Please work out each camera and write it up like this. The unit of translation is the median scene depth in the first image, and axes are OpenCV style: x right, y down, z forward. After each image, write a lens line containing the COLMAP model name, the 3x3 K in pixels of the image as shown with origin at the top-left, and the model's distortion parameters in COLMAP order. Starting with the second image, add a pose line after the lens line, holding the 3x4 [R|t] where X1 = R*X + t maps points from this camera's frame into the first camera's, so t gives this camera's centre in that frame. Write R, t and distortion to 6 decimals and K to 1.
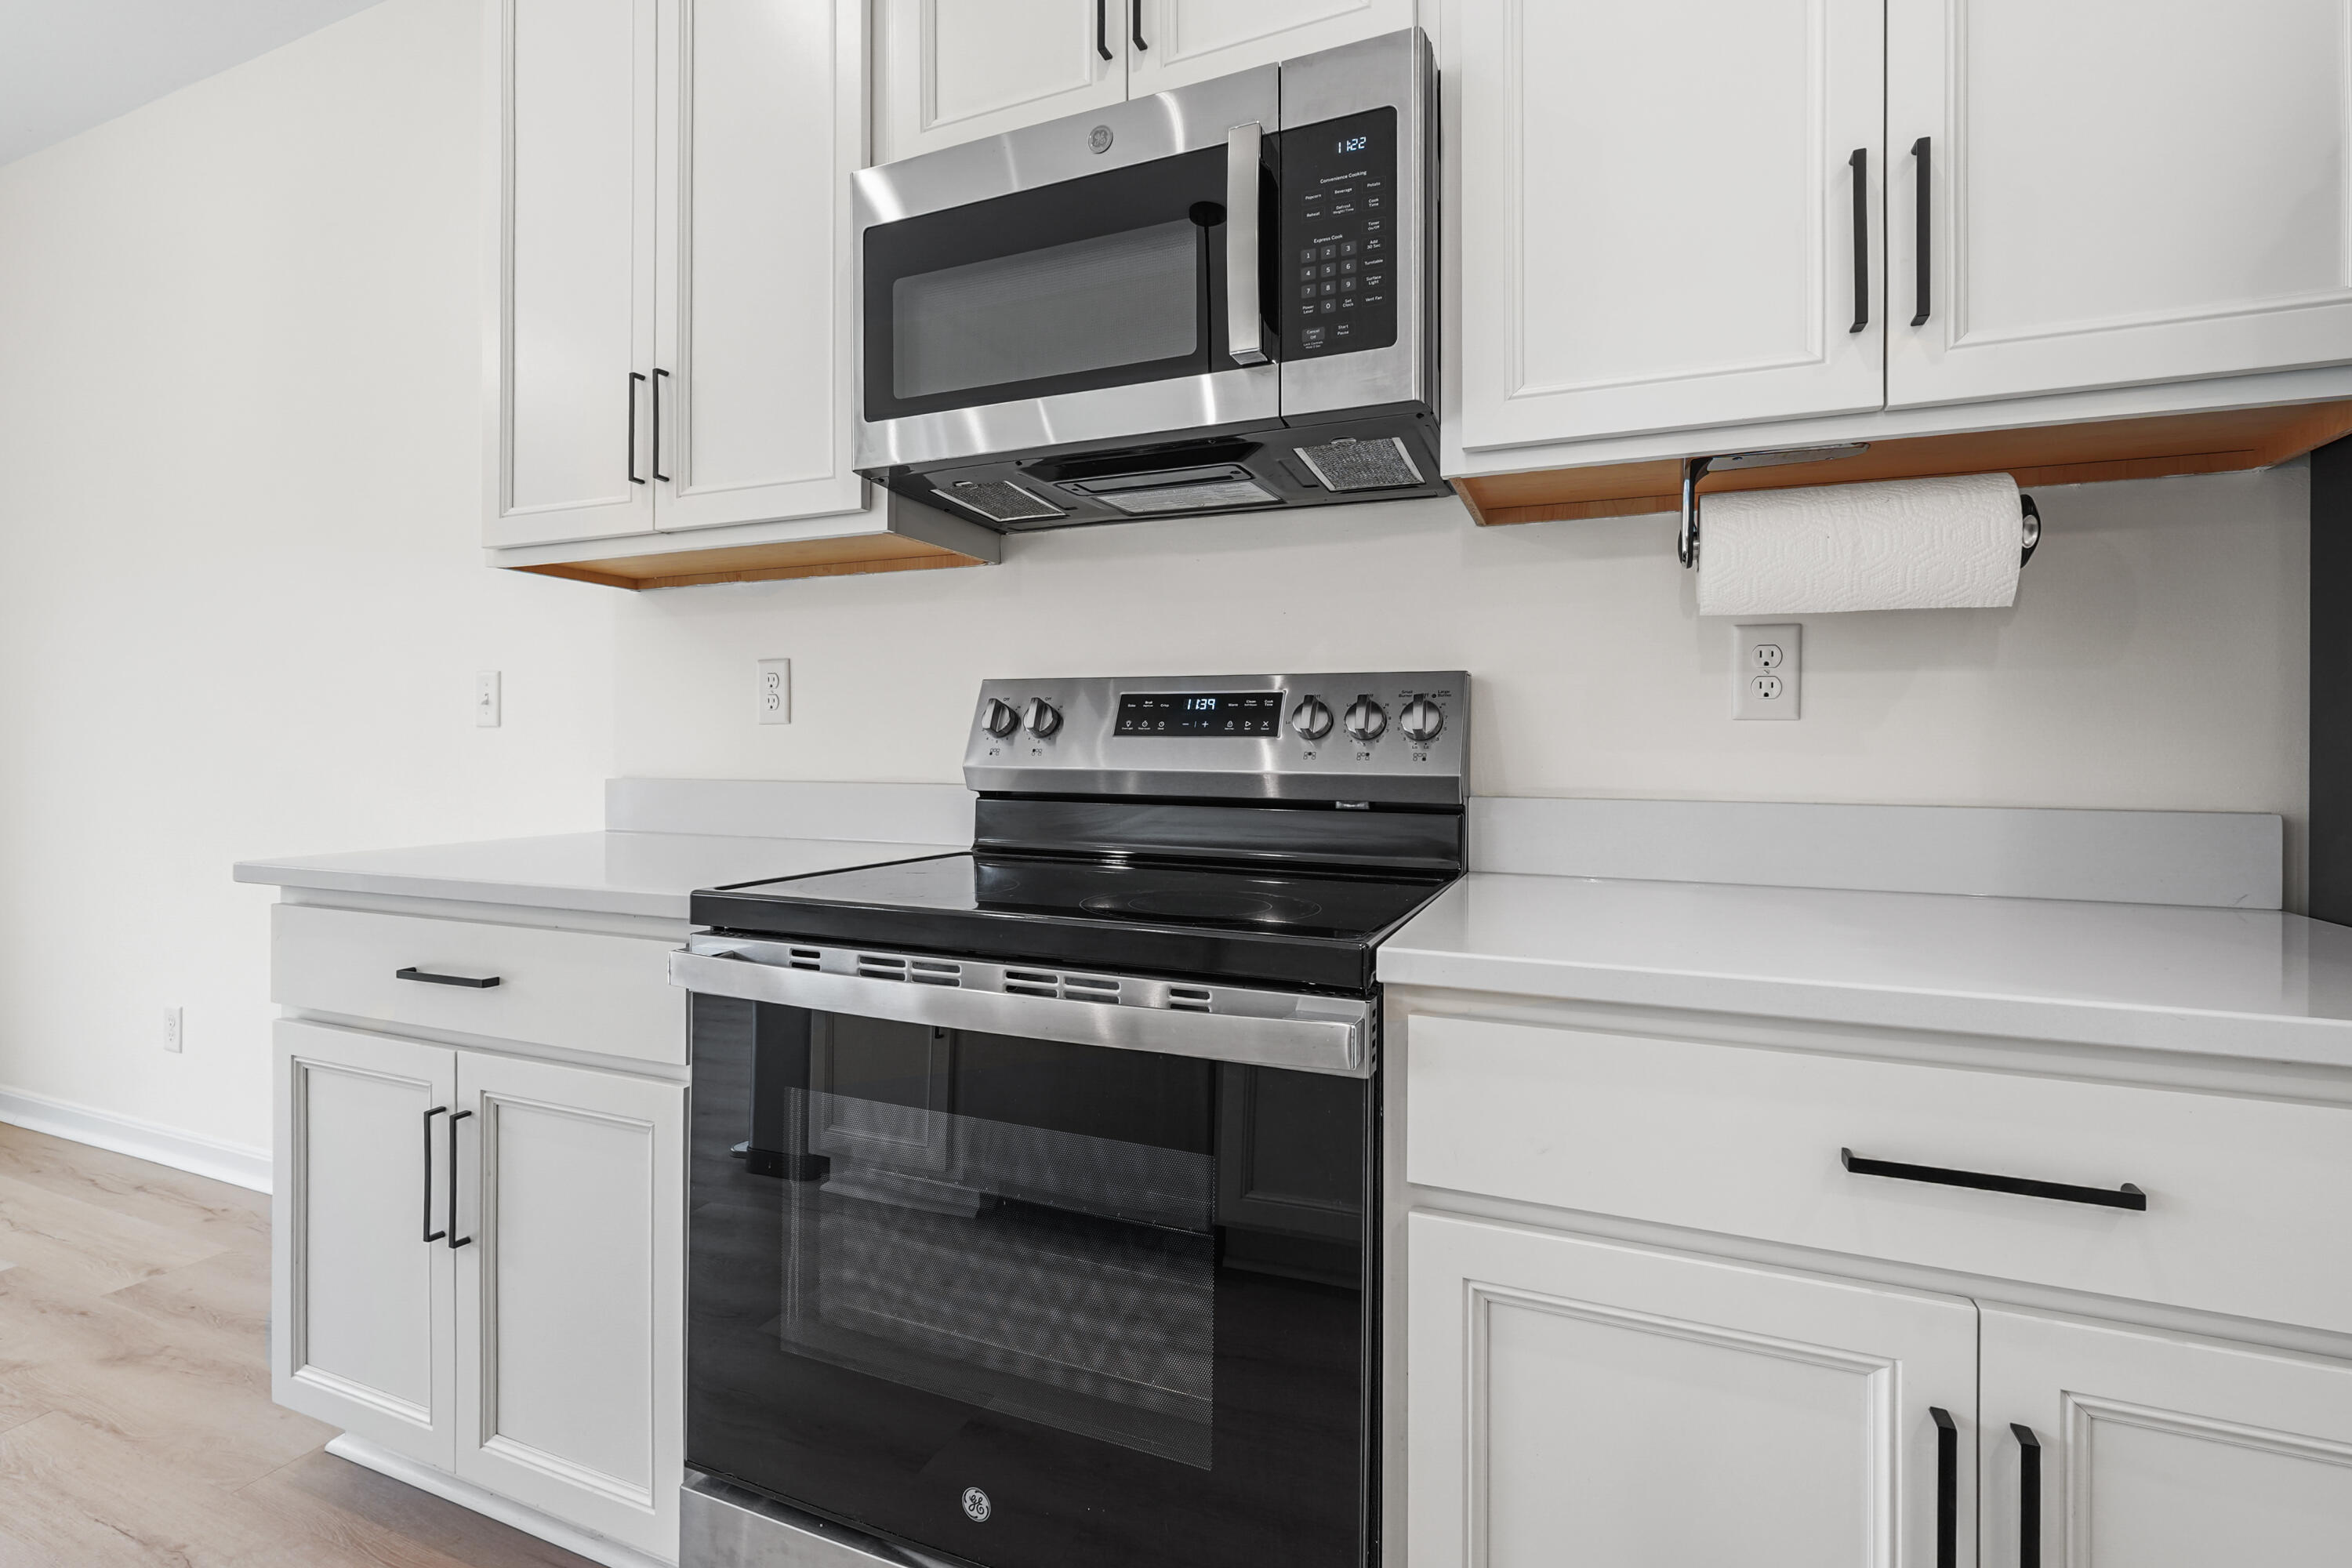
lens RADIAL K [[1073.7, 0, 1177.4], [0, 1073.7, 764.0], [0, 0, 1]] dist [-0.015145, 0.000378]
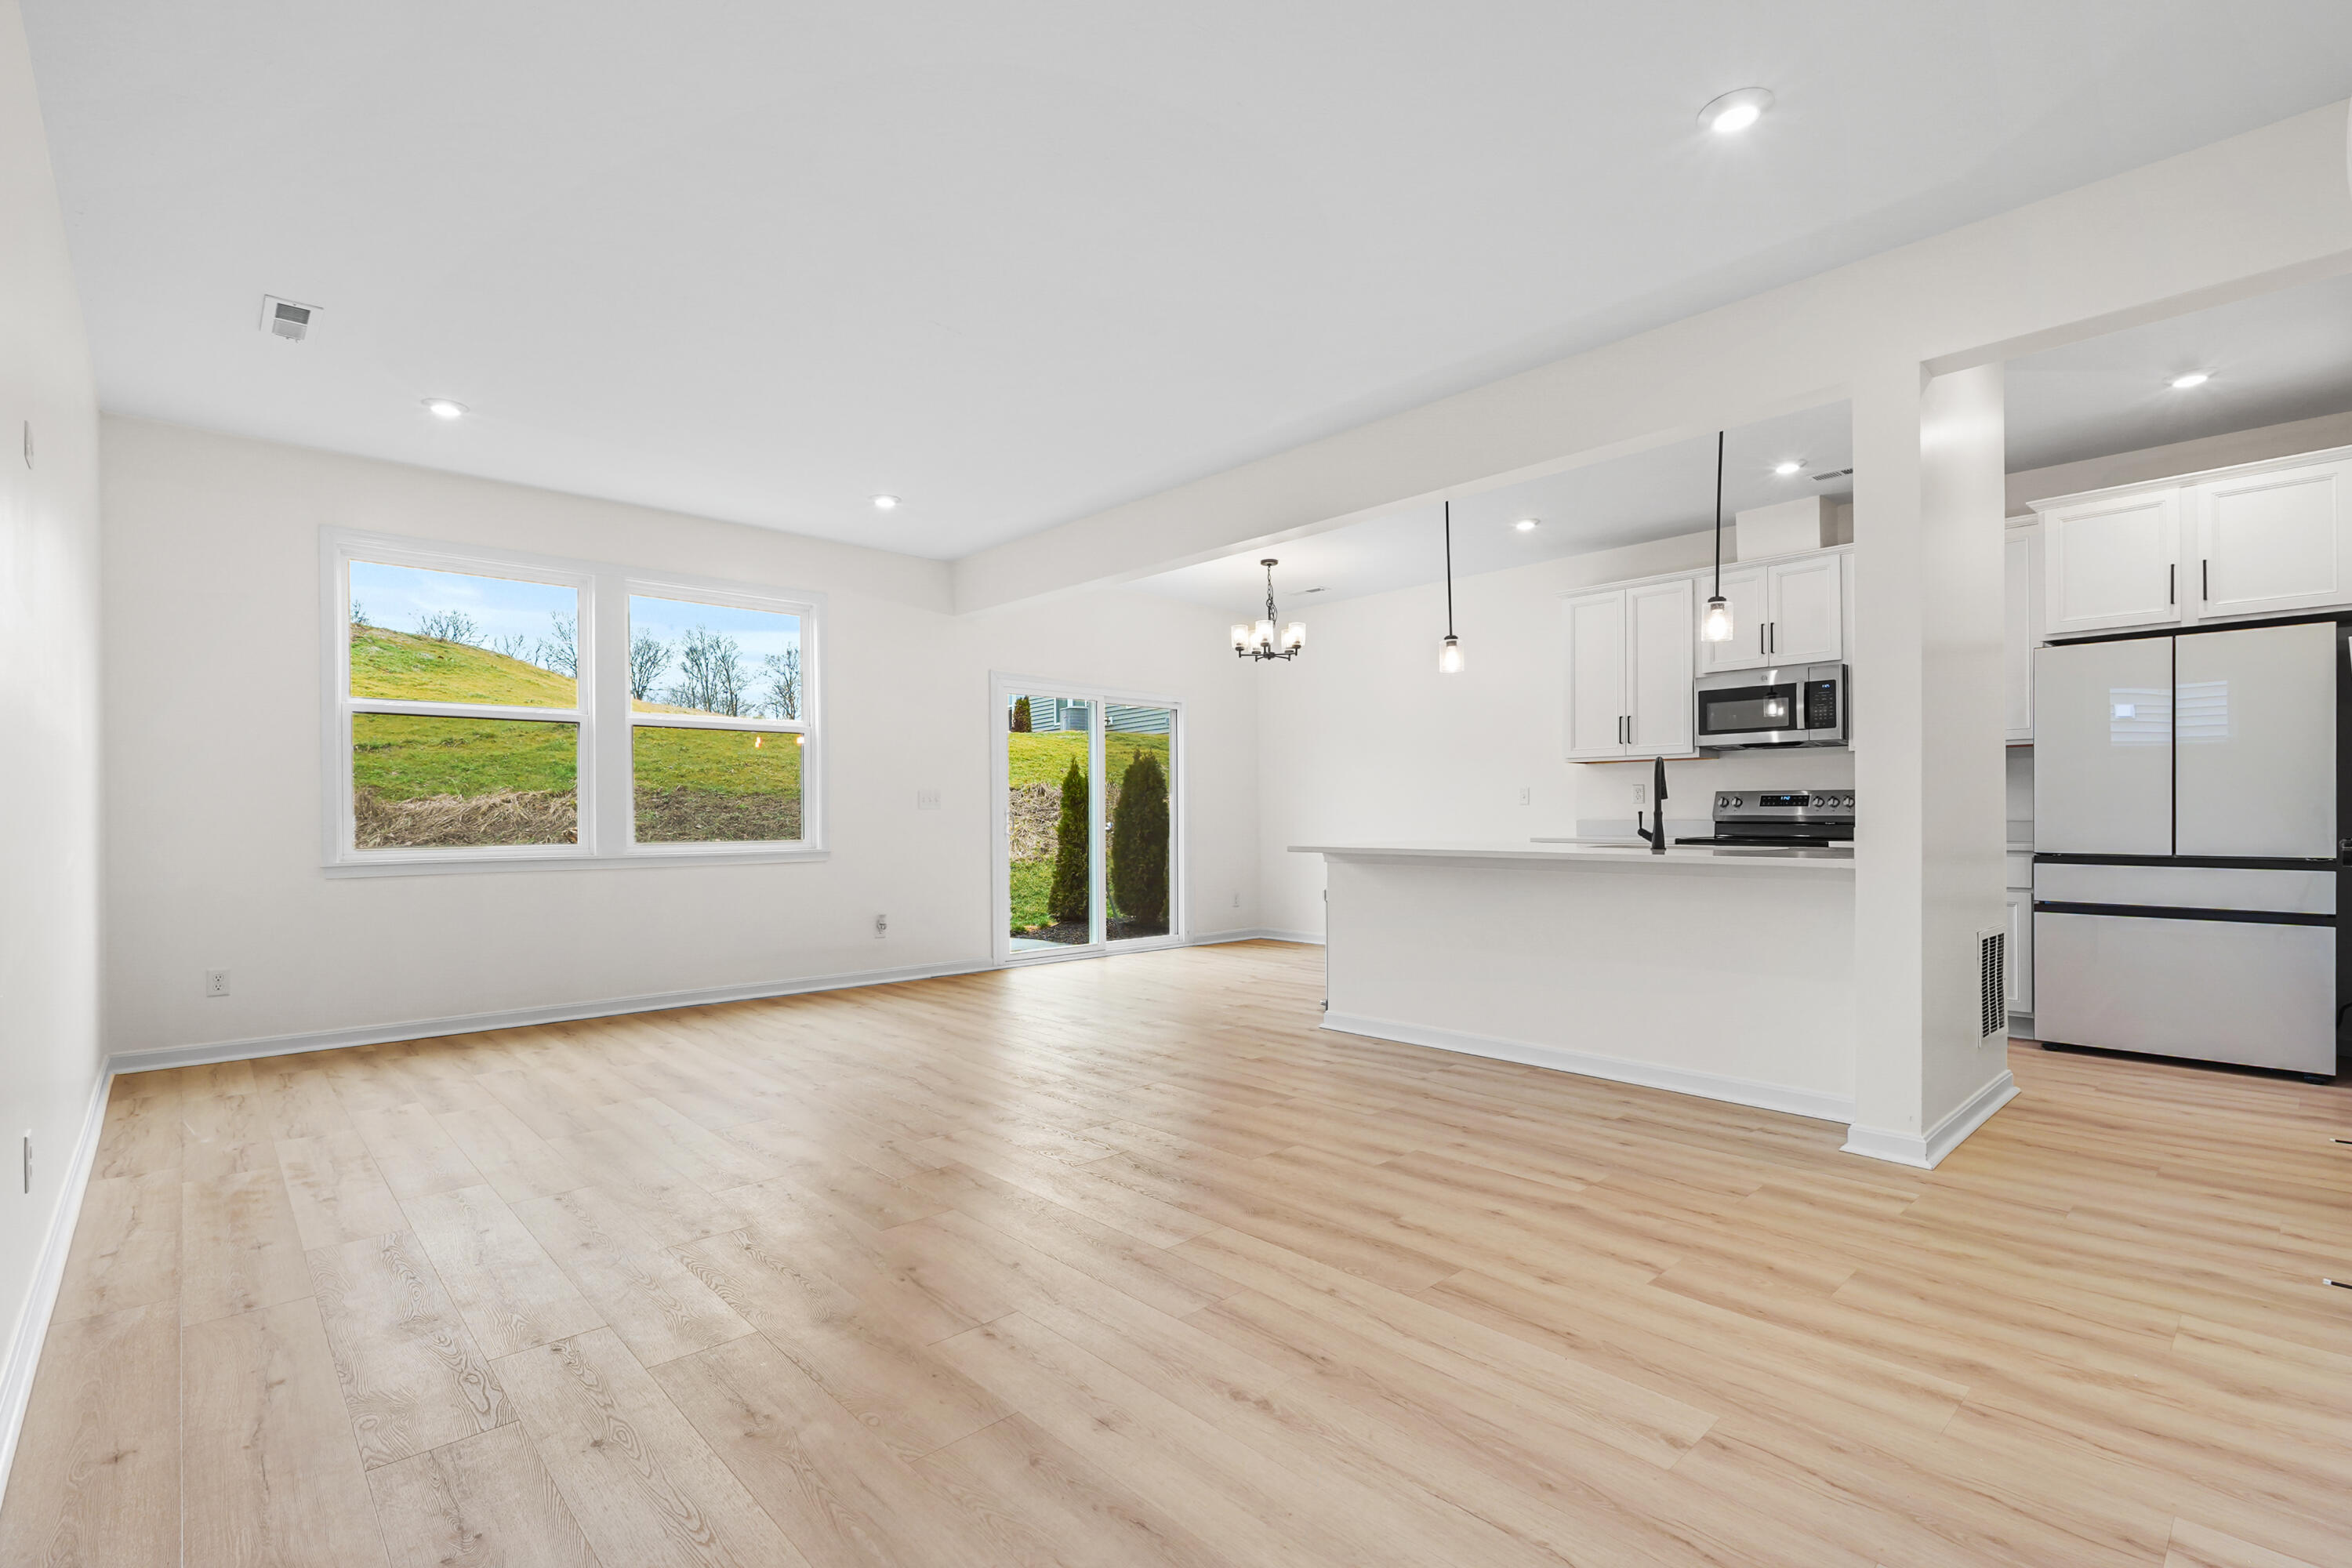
lens RADIAL K [[1073.7, 0, 1158.7], [0, 1073.7, 820.5], [0, 0, 1]] dist [-0.015145, 0.000378]
pose [[0.907969, -0.006828, -0.418981, -0.518860], [0.007577, 0.999971, 0.000124, 0.010808], [0.418968, -0.003288, 0.907995, -4.313578]]
